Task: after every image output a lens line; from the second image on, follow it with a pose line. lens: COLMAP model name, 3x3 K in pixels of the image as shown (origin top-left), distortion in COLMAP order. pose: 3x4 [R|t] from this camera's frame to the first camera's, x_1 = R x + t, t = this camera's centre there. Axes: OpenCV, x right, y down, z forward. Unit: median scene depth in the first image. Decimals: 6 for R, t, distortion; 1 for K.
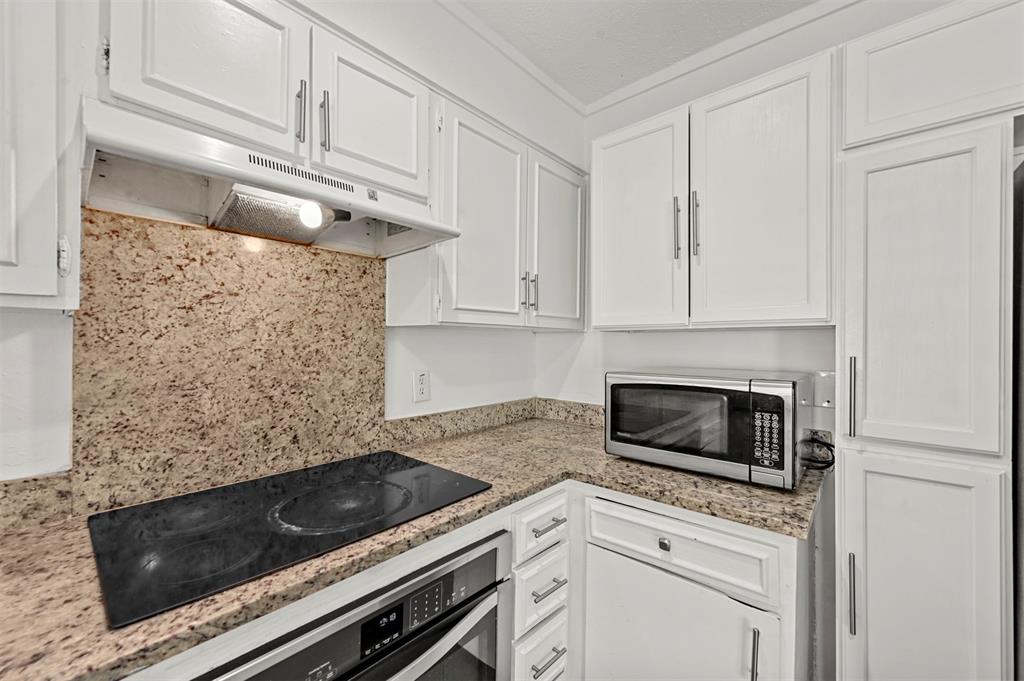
lens RADIAL K [[408.9, 0, 509.9], [0, 408.9, 343.2], [0, 0, 1]] dist [0.001120, 0.000295]
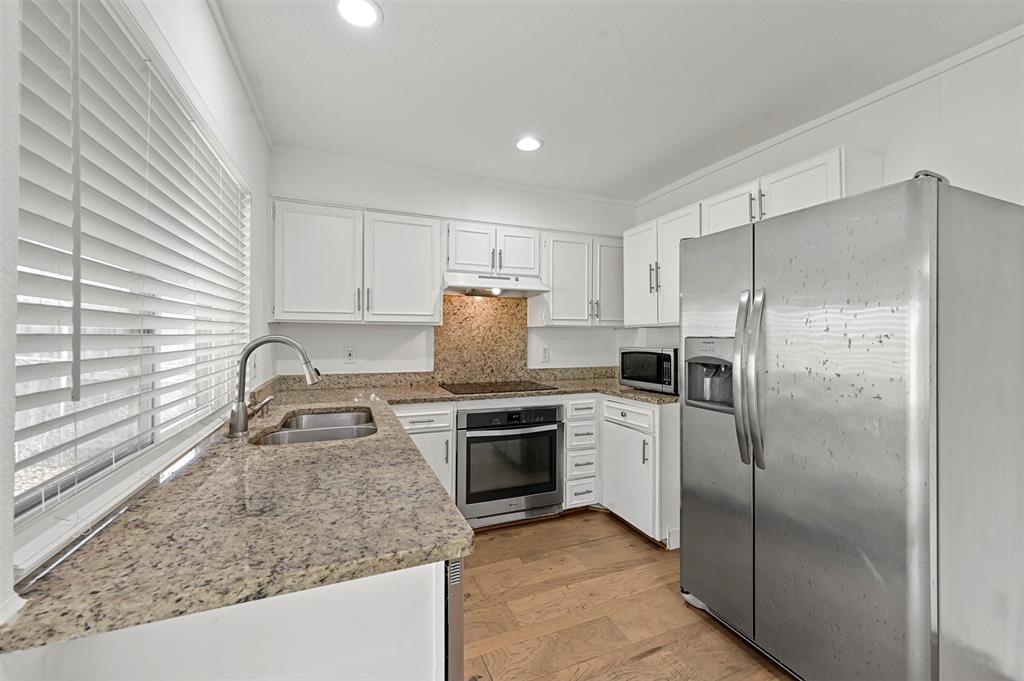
lens RADIAL K [[407.0, 0, 512.0], [0, 407.0, 340.5], [0, 0, 1]] dist [0.000396, 0.000061]
pose [[0.899011, -0.001098, -0.437925, 0.818559], [0.001468, 0.999999, 0.000506, 0.042558], [0.437924, -0.001098, 0.899012, -1.443421]]
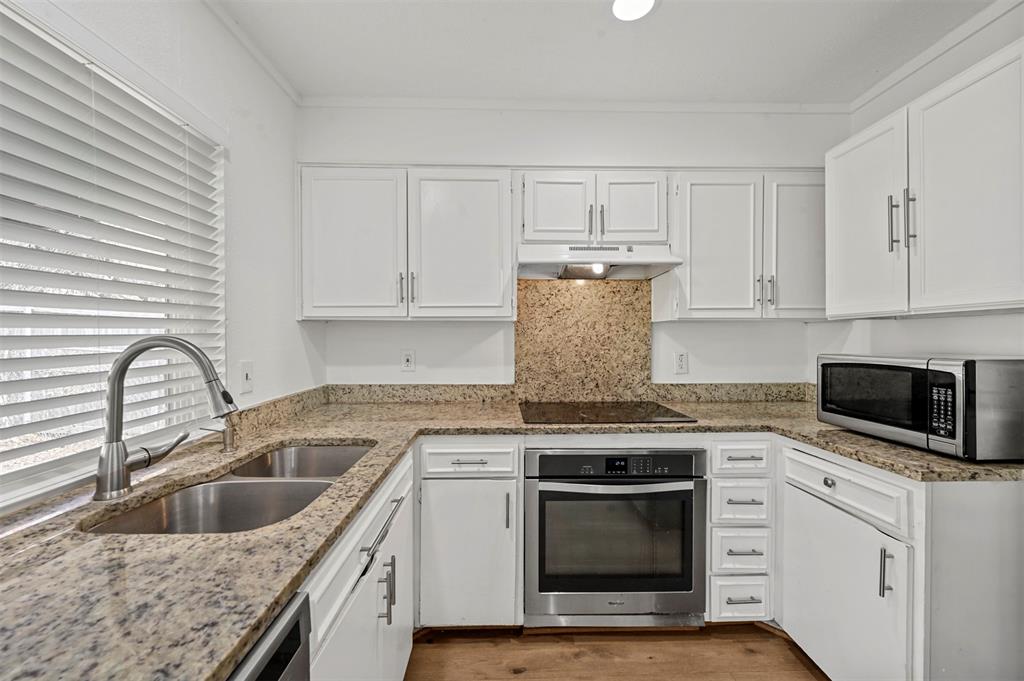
lens RADIAL K [[408.9, 0, 509.9], [0, 408.9, 343.2], [0, 0, 1]] dist [0.001120, 0.000295]
pose [[0.684178, 0.002702, -0.729310, 0.609474], [0.003818, 0.999966, 0.007286, 0.033310], [0.729305, -0.007769, 0.684144, -0.605269]]
